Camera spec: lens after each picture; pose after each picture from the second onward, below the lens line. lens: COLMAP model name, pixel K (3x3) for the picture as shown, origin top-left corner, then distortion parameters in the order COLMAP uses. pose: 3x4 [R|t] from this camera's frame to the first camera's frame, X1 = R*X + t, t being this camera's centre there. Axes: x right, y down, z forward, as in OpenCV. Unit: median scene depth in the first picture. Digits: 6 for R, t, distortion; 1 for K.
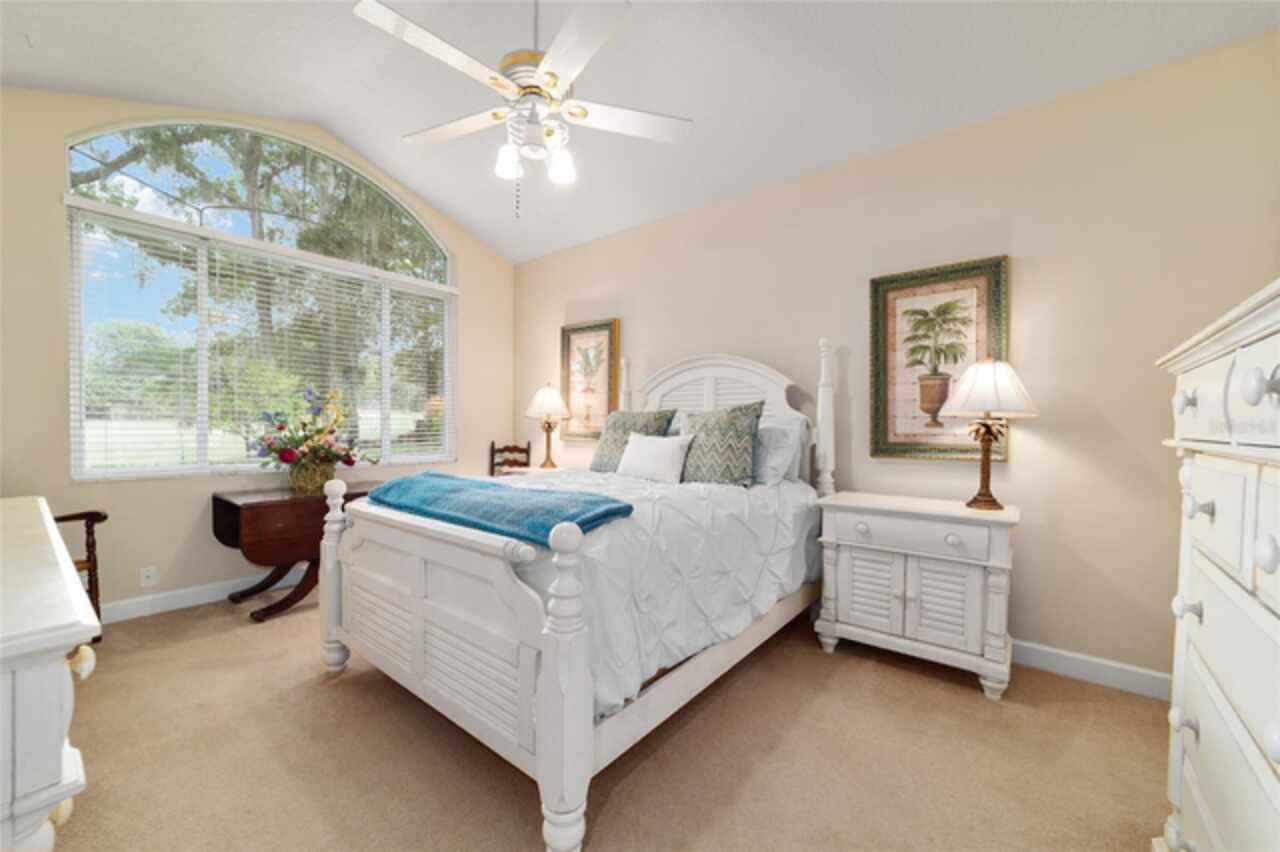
lens RADIAL K [[490.1, 0, 663.8], [0, 490.1, 427.2], [0, 0, 1]] dist [-0.010177, 0.004087]
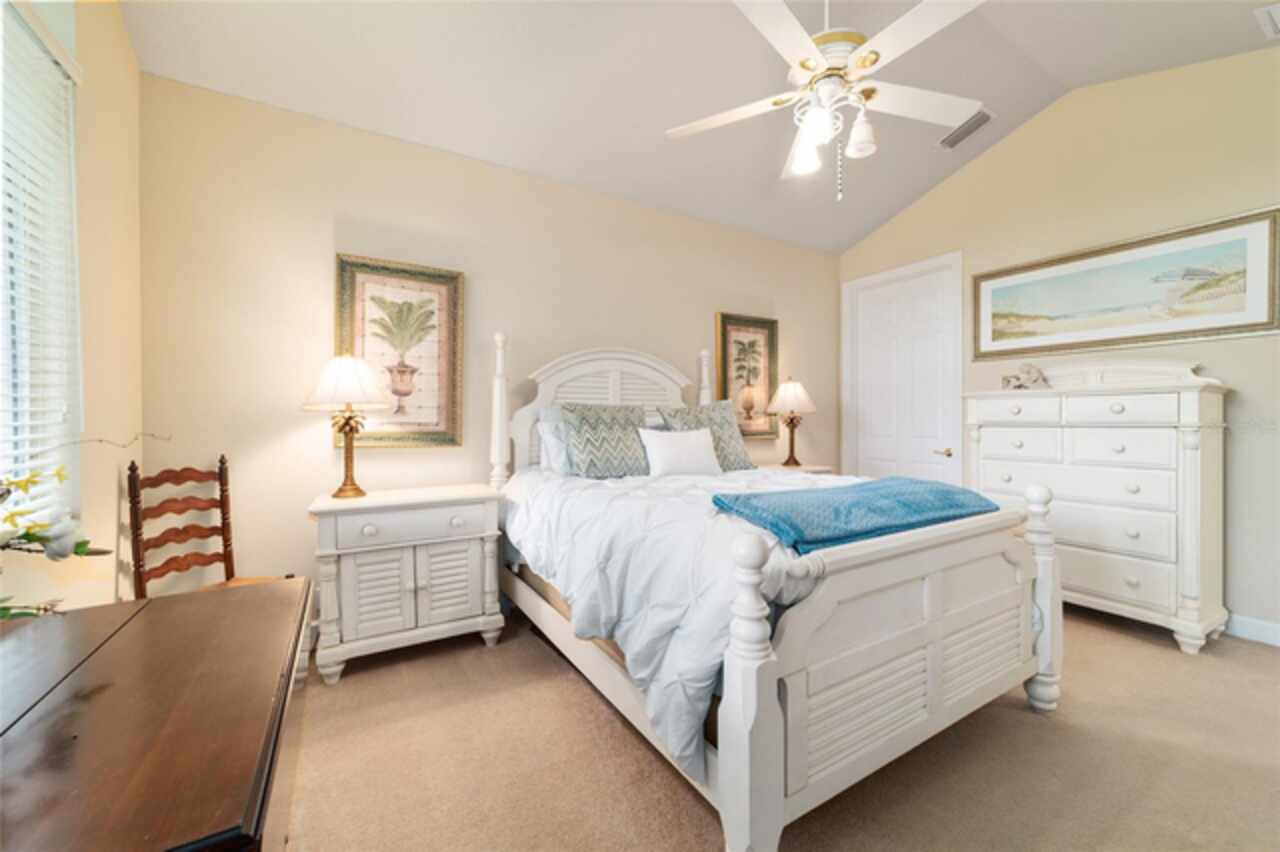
lens RADIAL K [[490.1, 0, 642.0], [0, 490.1, 423.2], [0, 0, 1]] dist [-0.010177, 0.004087]
pose [[0.375236, -0.016911, 0.926775, -0.608245], [0.007530, 0.999856, 0.015196, -0.008851], [-0.926899, 0.001276, 0.375309, 0.442050]]
